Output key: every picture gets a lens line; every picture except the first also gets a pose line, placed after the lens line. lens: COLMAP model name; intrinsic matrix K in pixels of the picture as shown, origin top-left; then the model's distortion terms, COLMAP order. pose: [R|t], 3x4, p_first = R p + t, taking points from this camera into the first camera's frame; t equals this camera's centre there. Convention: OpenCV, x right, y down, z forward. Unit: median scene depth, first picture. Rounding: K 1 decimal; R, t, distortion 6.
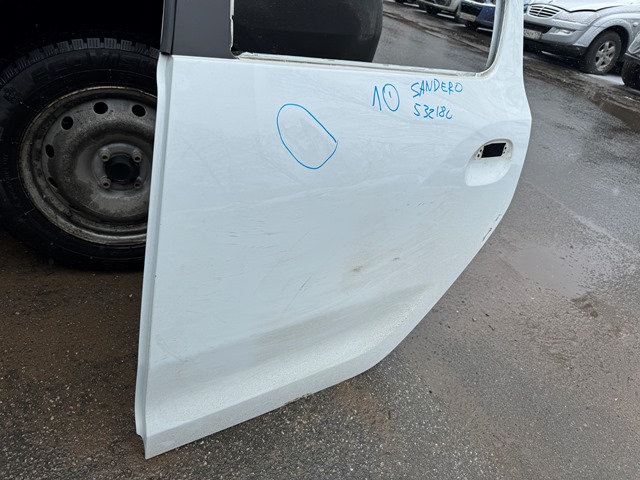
lens RADIAL K [[444.4, 0, 321.1], [0, 444.4, 233.2], [0, 0, 1]] dist [0.086831, -0.159088]
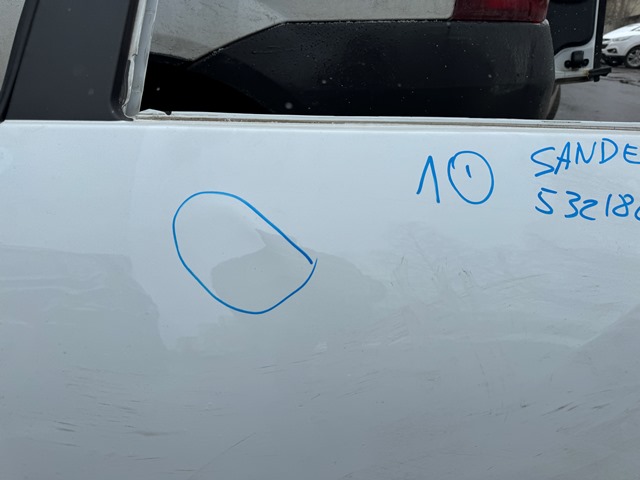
lens RADIAL K [[461.4, 0, 319.8], [0, 461.4, 233.5], [0, 0, 1]] dist [0.058807, -0.090479]
pose [[0.856084, 0.025680, -0.516199, 0.258306], [-0.132971, 0.976087, -0.171966, -0.125760], [0.499439, 0.215856, 0.839027, 0.473643]]
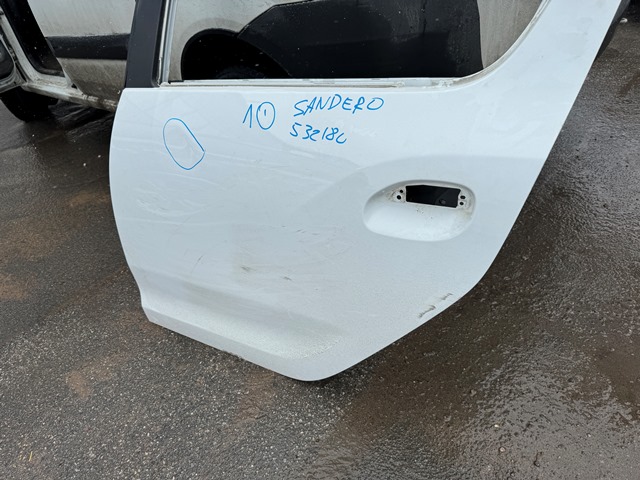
lens RADIAL K [[448.7, 0, 324.0], [0, 448.7, 243.5], [0, 0, 1]] dist [0.087026, -0.125378]
pose [[0.400466, 0.291821, -0.868601, 1.097386], [-0.246804, 0.947251, 0.204457, -0.251873], [0.882448, 0.132496, 0.451365, 0.645294]]
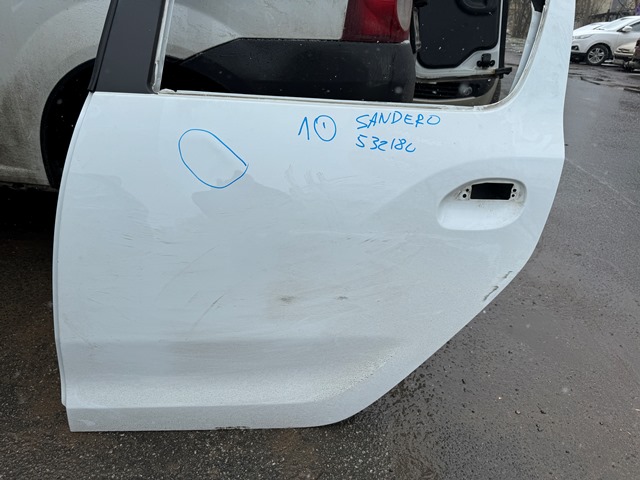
lens RADIAL K [[448.7, 0, 324.0], [0, 448.7, 243.5], [0, 0, 1]] dist [0.087026, -0.125378]
pose [[0.883527, 0.060408, -0.464468, 0.593556], [-0.135493, 0.982213, -0.129994, 0.076356], [0.448354, 0.177786, 0.875997, 0.149777]]
